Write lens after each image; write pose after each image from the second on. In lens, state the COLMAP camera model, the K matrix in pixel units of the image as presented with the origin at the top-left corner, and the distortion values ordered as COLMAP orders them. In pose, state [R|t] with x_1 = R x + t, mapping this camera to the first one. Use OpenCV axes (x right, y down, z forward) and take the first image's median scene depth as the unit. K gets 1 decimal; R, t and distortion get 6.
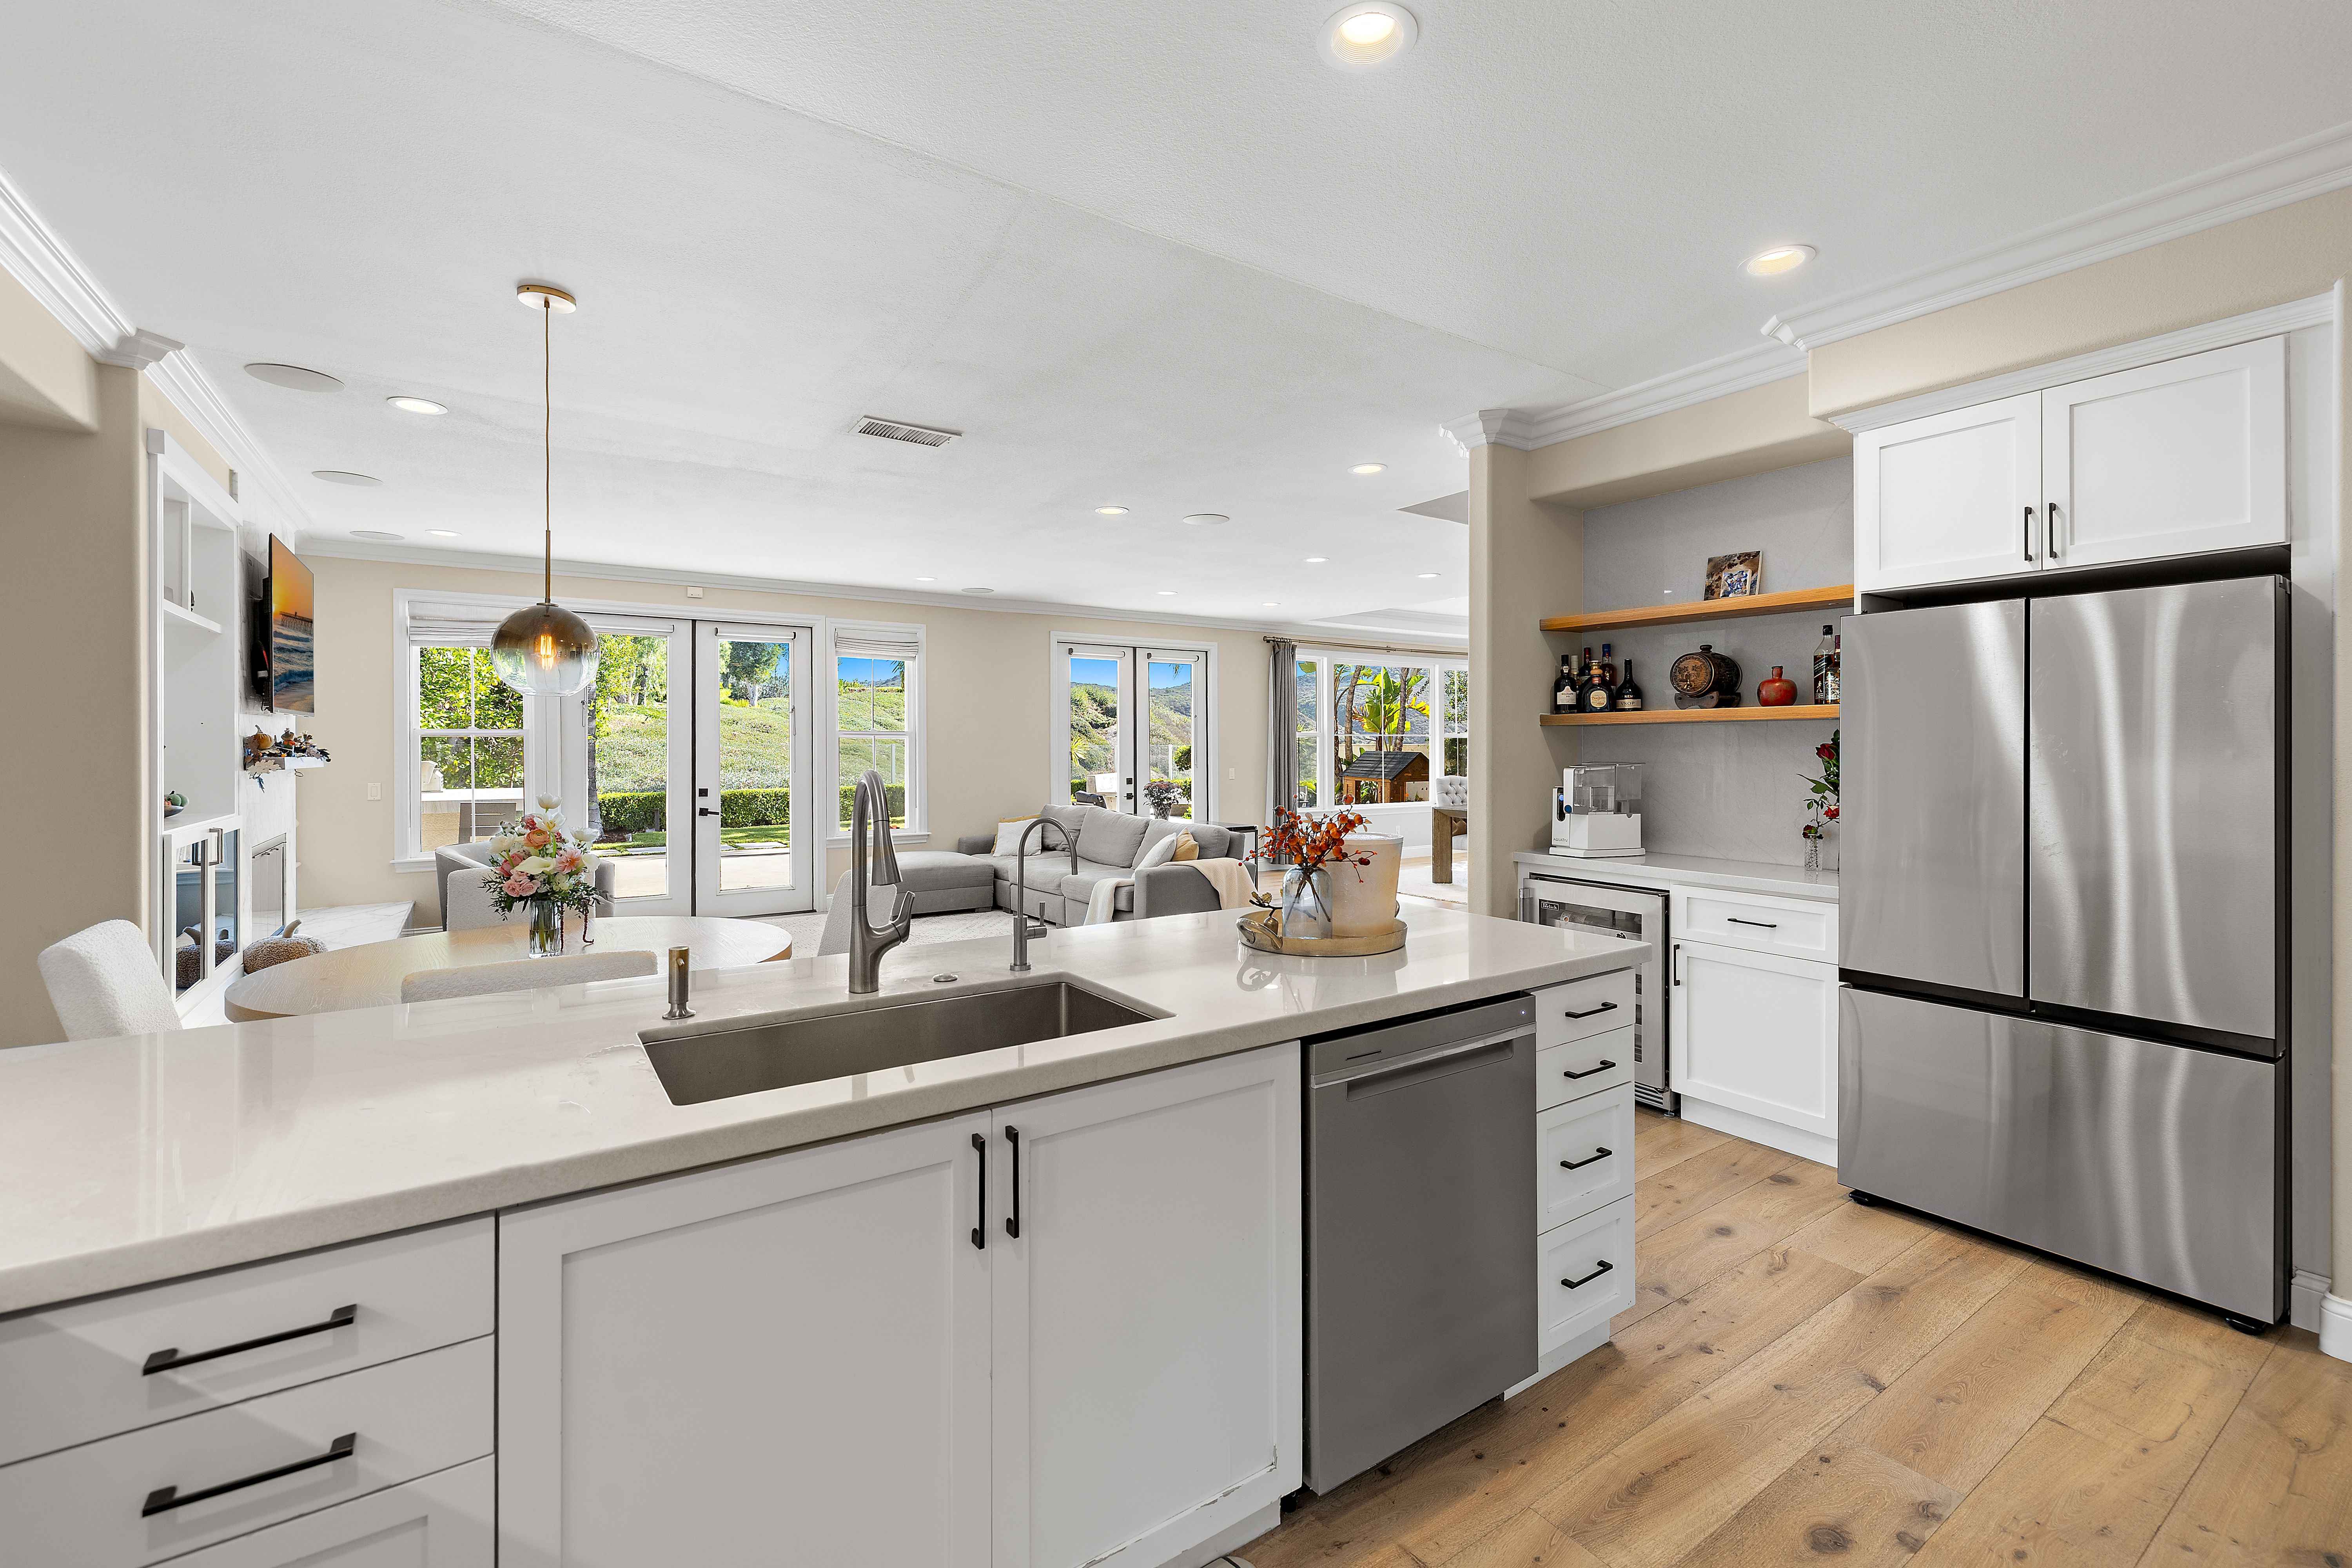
lens RADIAL K [[1006.9, 0, 1177.2], [0, 1006.9, 750.0], [0, 0, 1]] dist [0.001815, 0.000234]
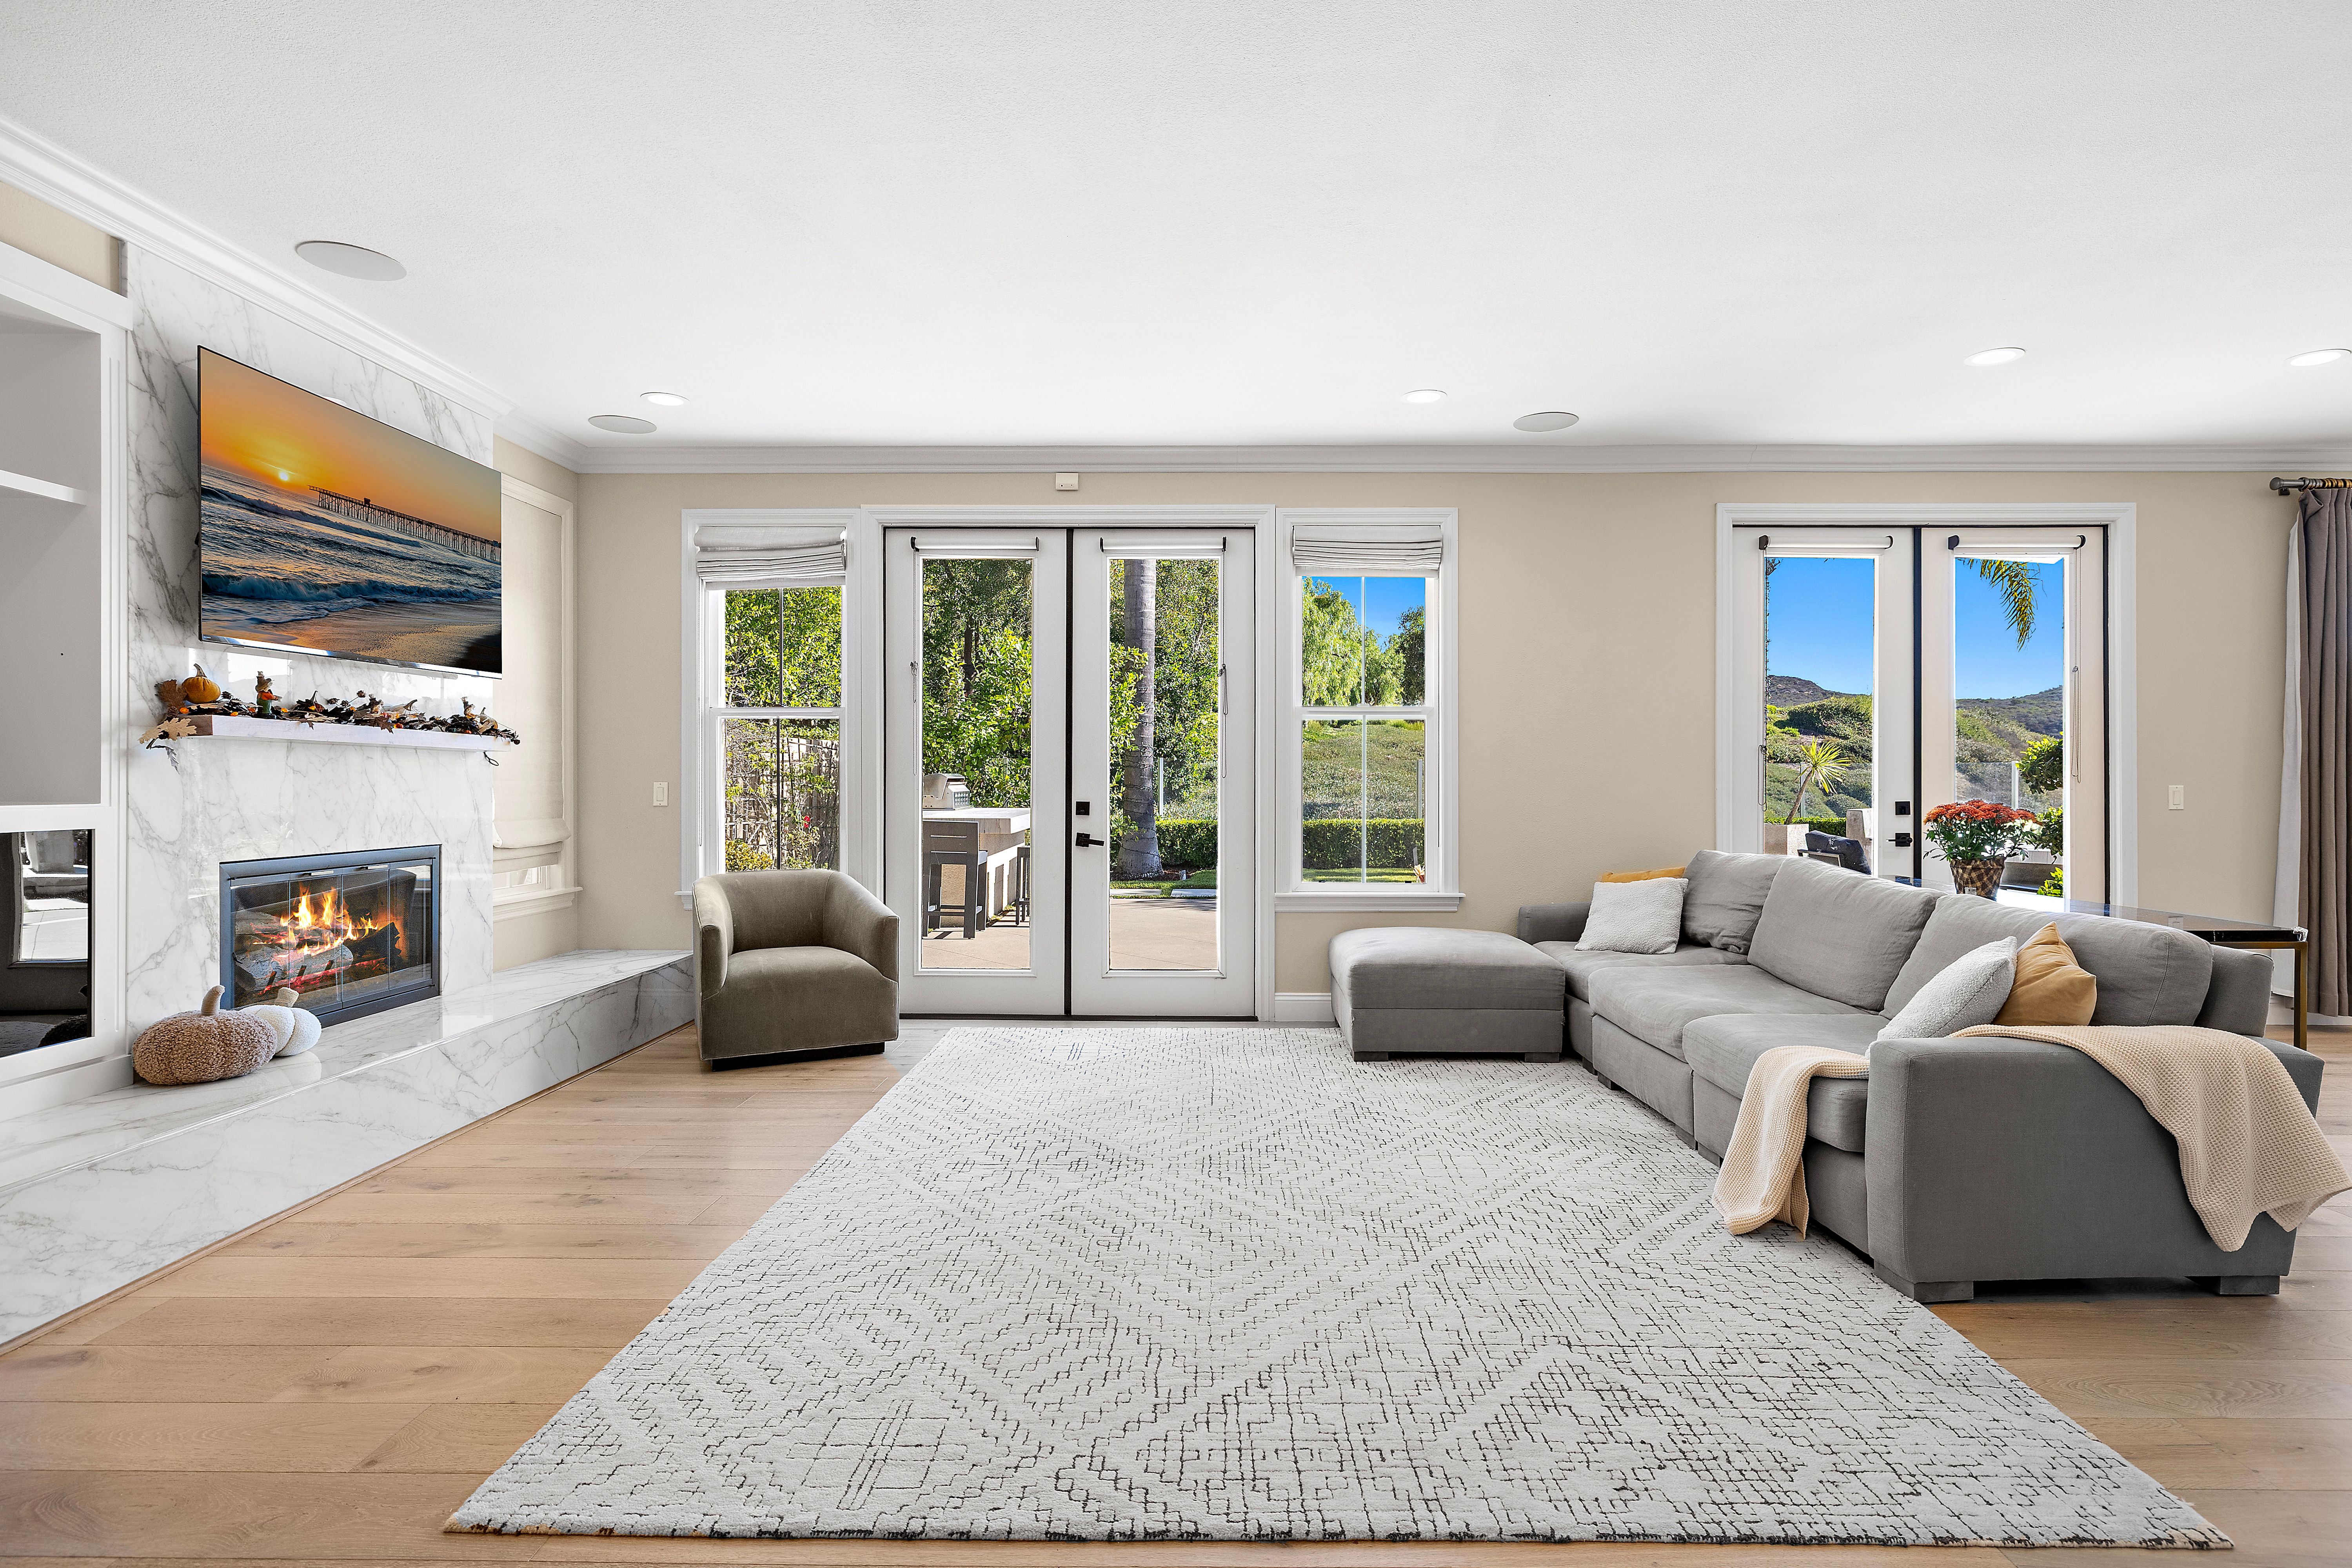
lens RADIAL K [[1193.2, 0, 1194.9], [0, 1193.2, 780.8], [0, 0, 1]] dist [-0.001165, 0.000951]
pose [[0.818701, 0.003099, -0.574212, 0.003559], [-0.004949, 0.999986, -0.001659, 0.029746], [0.574199, 0.004200, 0.818705, 0.501918]]
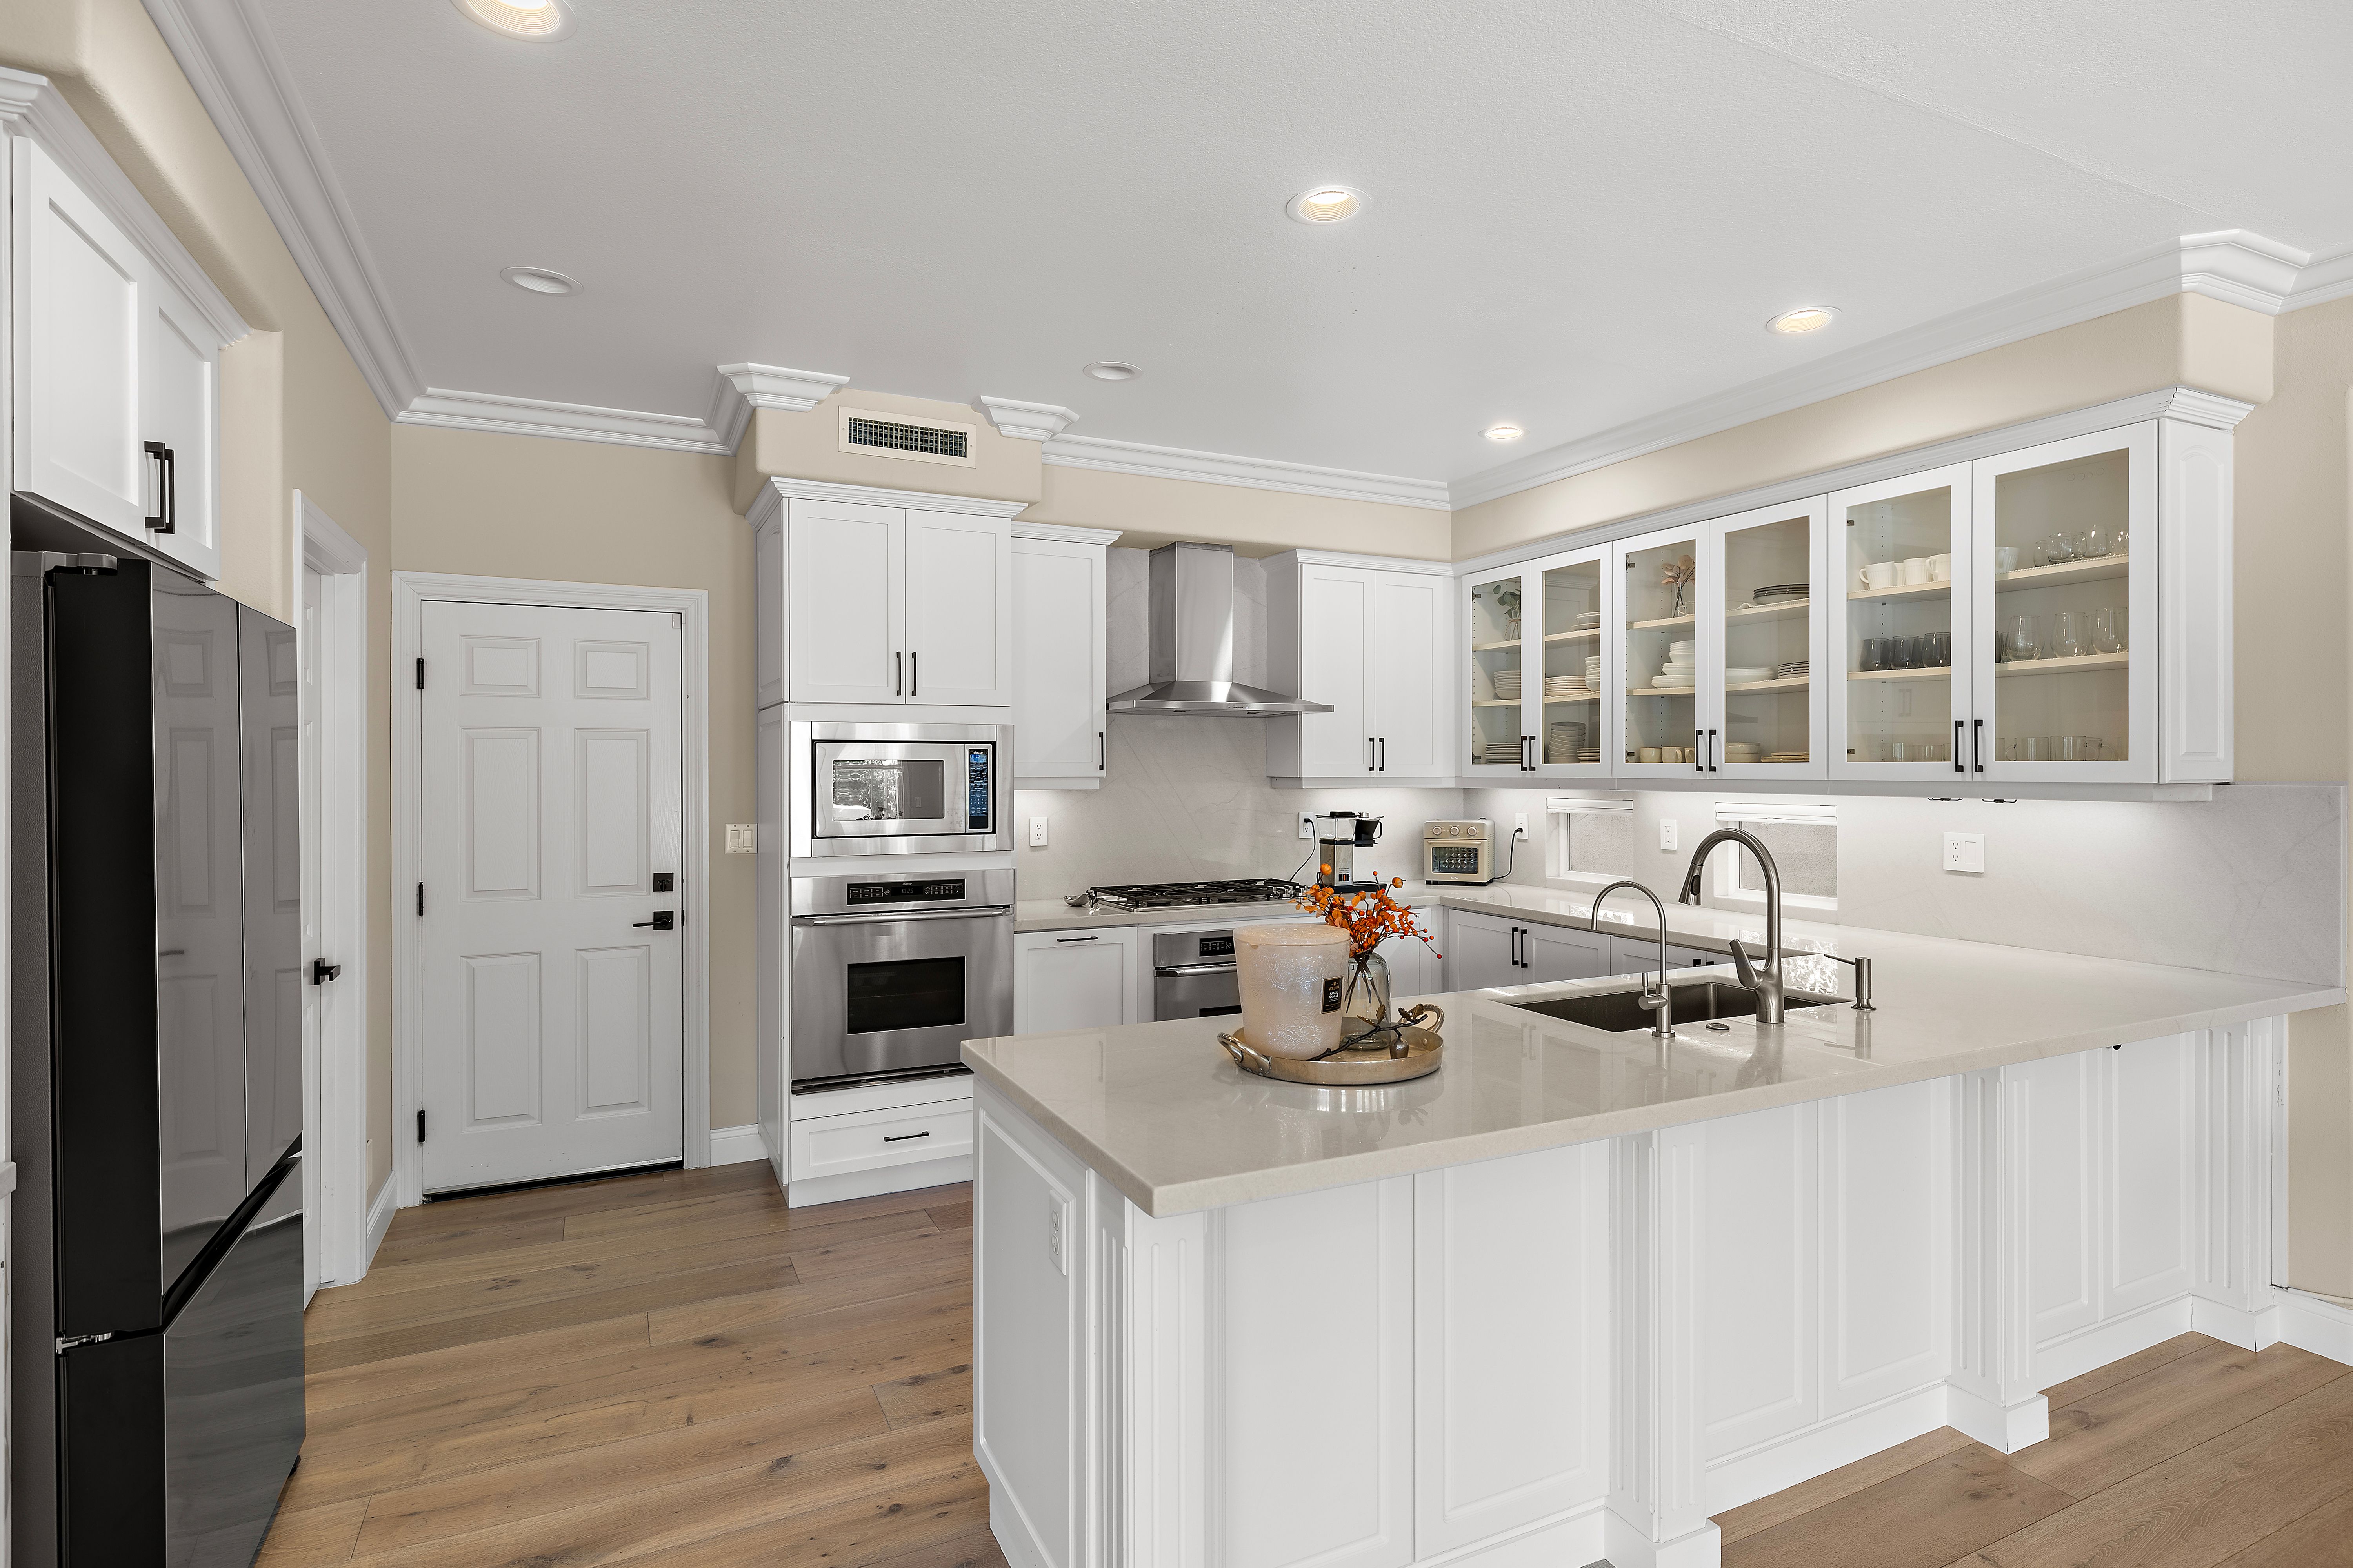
lens RADIAL K [[1200.6, 0, 1191.0], [0, 1200.6, 772.1], [0, 0, 1]] dist [-0.002744, 0.000472]
pose [[-0.989366, 0.001934, 0.145431, 0.038886], [0.002550, 0.999989, 0.004053, -0.014859], [-0.145422, 0.004381, -0.989360, 0.650025]]
